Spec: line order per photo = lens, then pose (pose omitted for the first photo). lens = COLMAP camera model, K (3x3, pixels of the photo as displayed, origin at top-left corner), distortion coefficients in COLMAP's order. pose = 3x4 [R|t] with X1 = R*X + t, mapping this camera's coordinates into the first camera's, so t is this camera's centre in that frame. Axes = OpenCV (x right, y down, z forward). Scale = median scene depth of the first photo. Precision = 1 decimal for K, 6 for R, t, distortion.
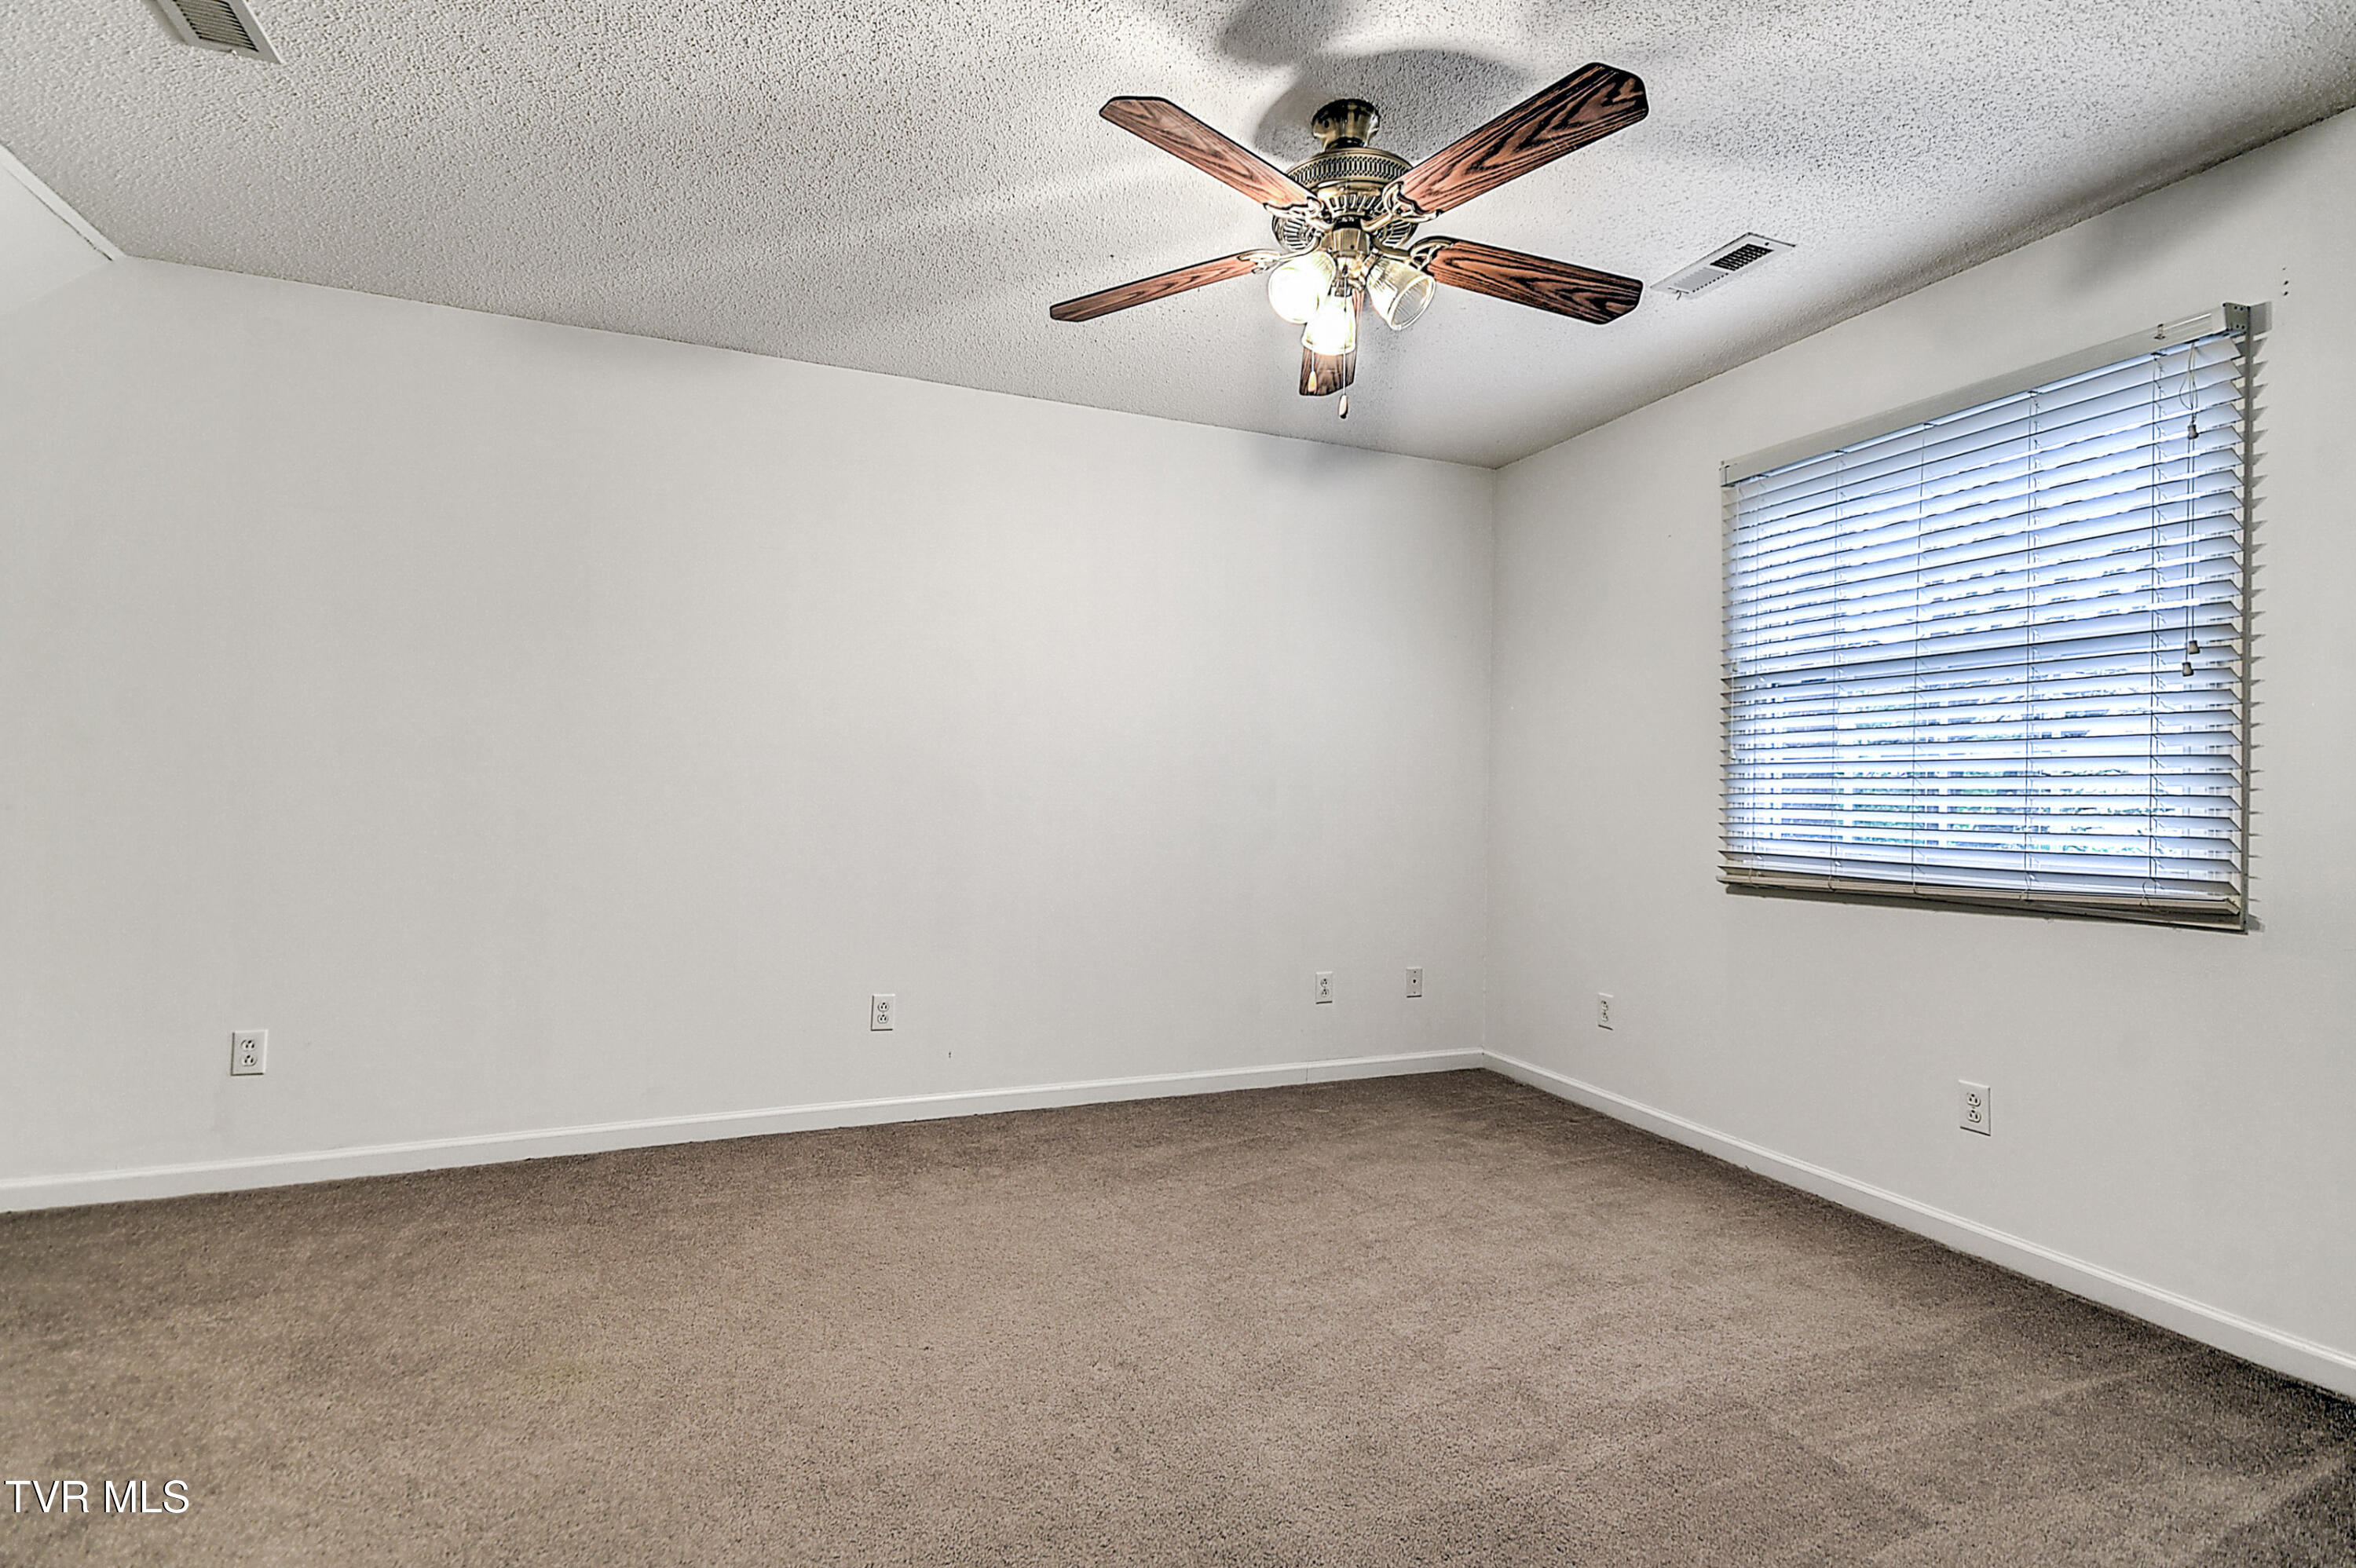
lens RADIAL K [[1091.8, 0, 1178.0], [0, 1091.8, 784.0], [0, 0, 1]] dist [0.001739, -0.000049]
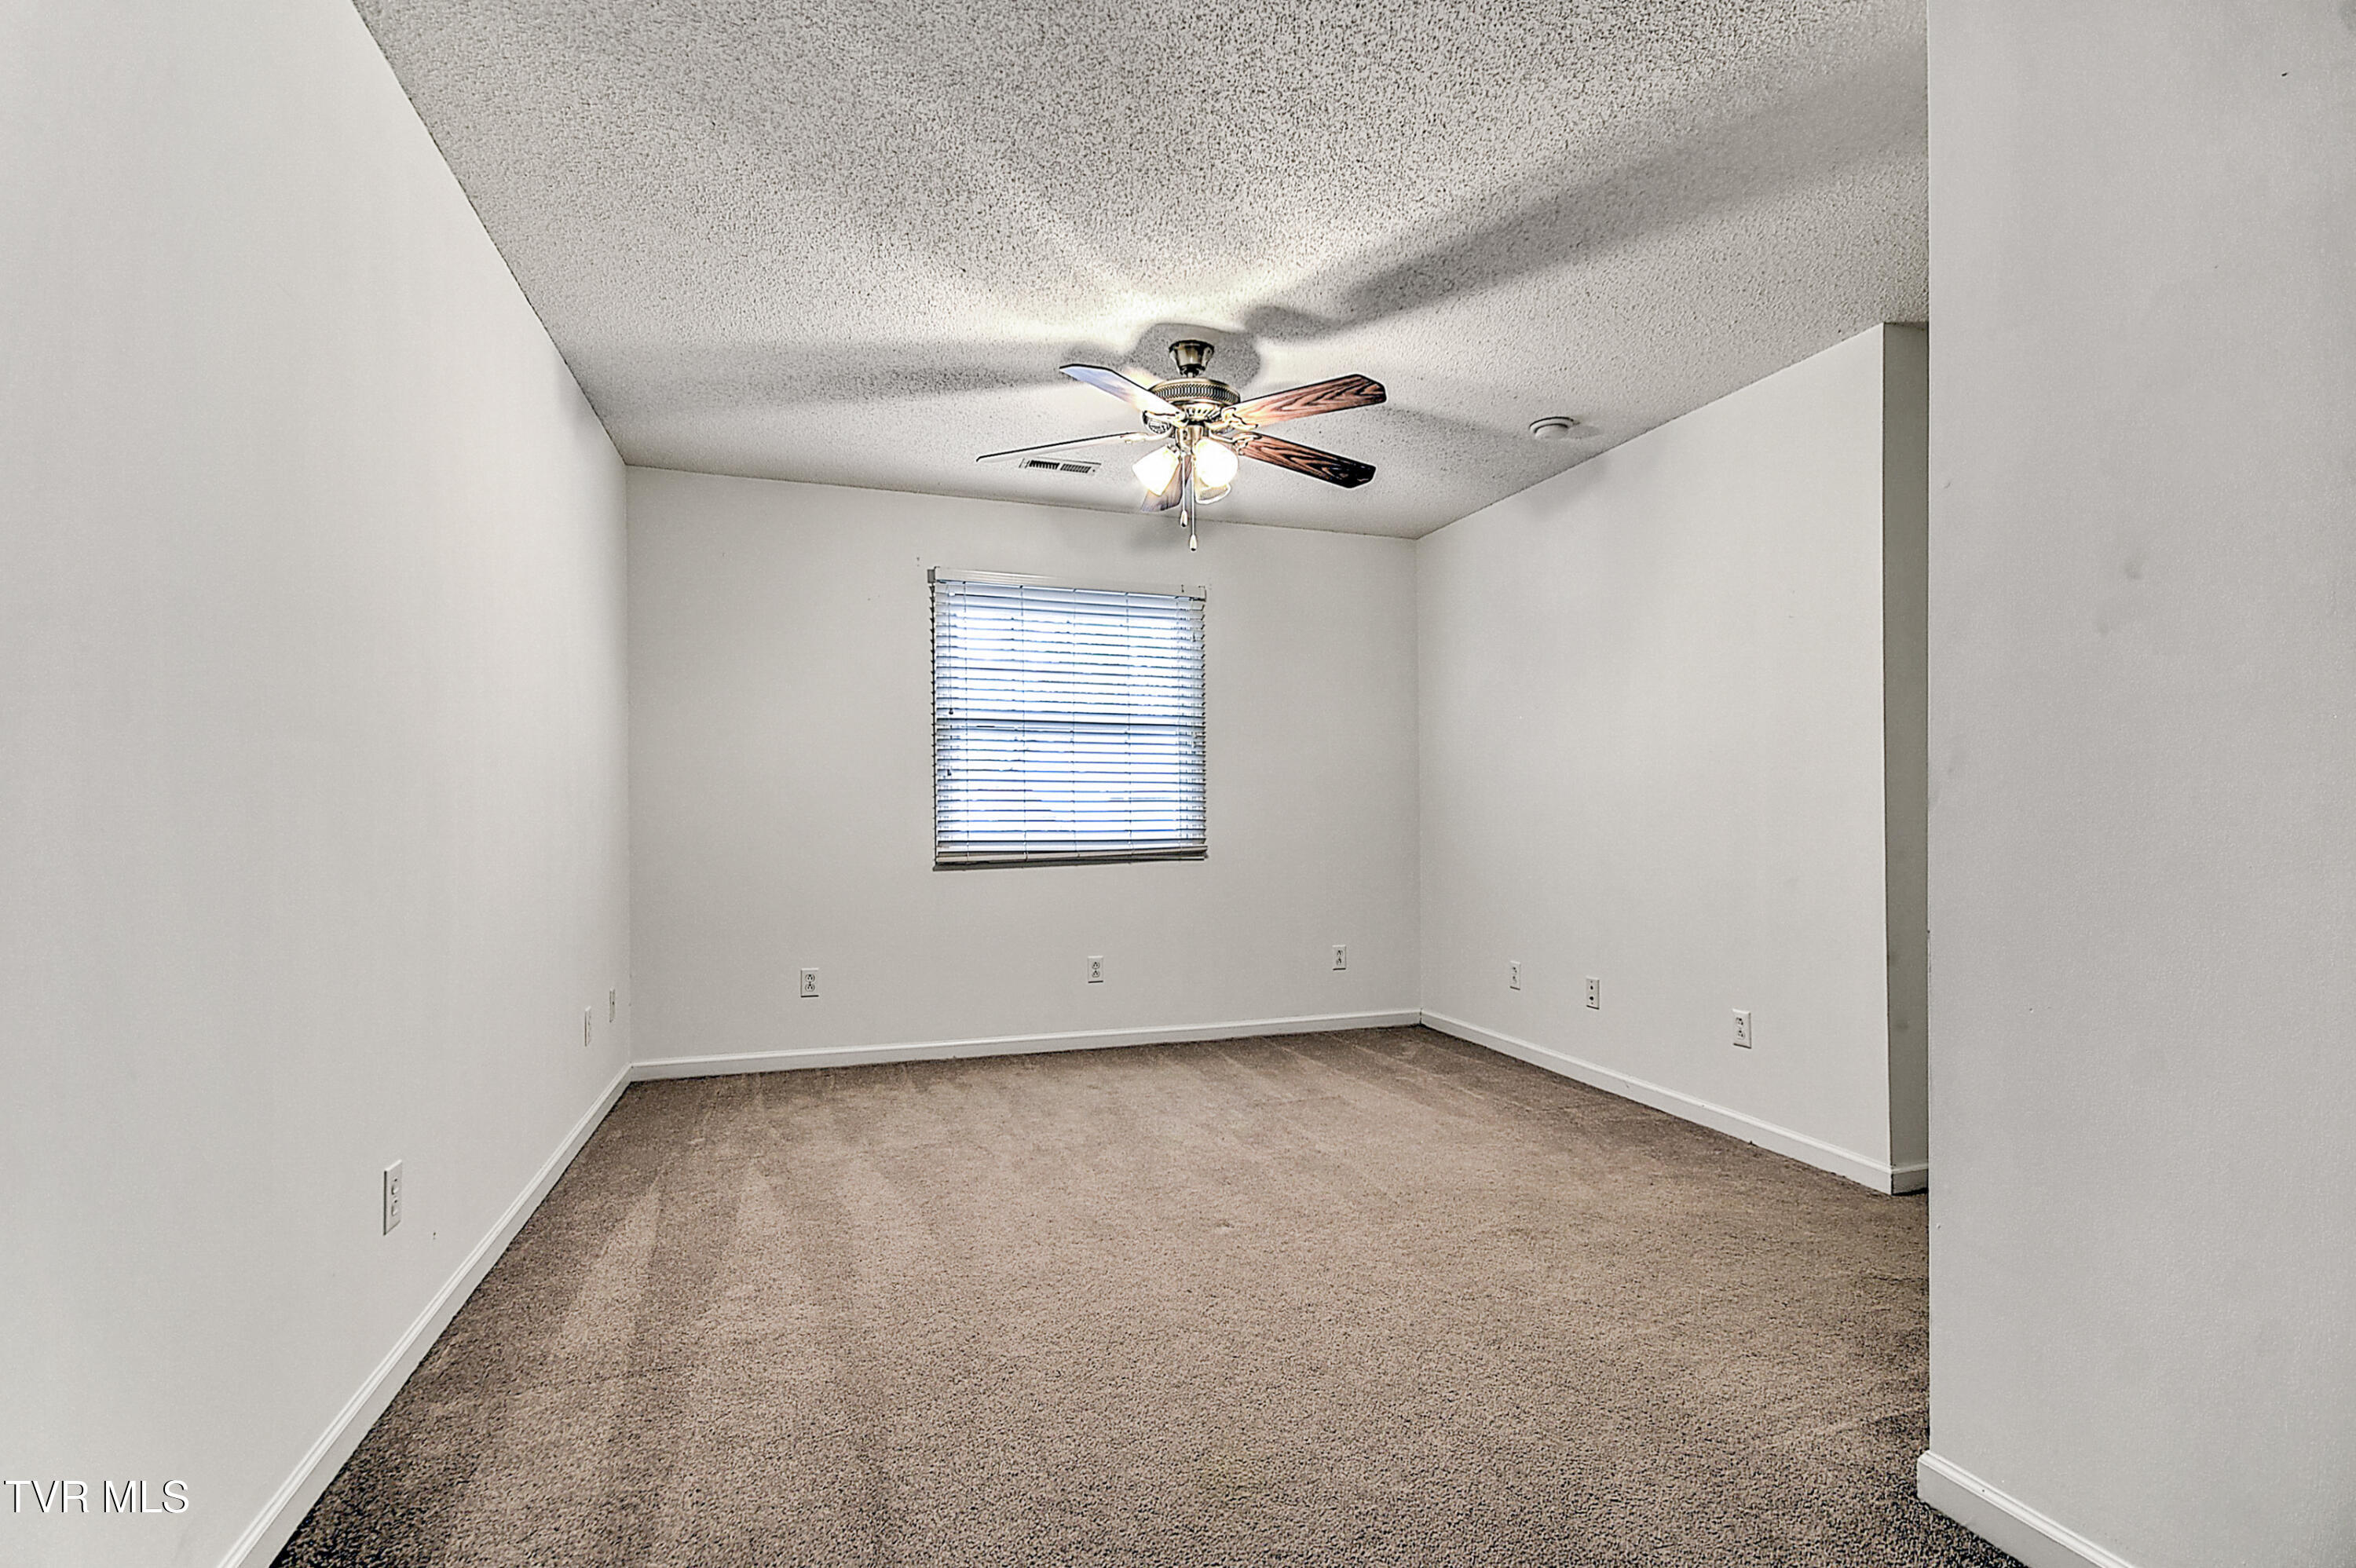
lens RADIAL K [[1064.6, 0, 1178.0], [0, 1064.6, 784.0], [0, 0, 1]] dist [-0.000009, -0.000357]
pose [[0.052916, 0.017958, 0.998438, -1.048599], [-0.006122, 0.999825, -0.017658, 0.013098], [-0.998580, -0.005178, 0.053016, 0.756243]]
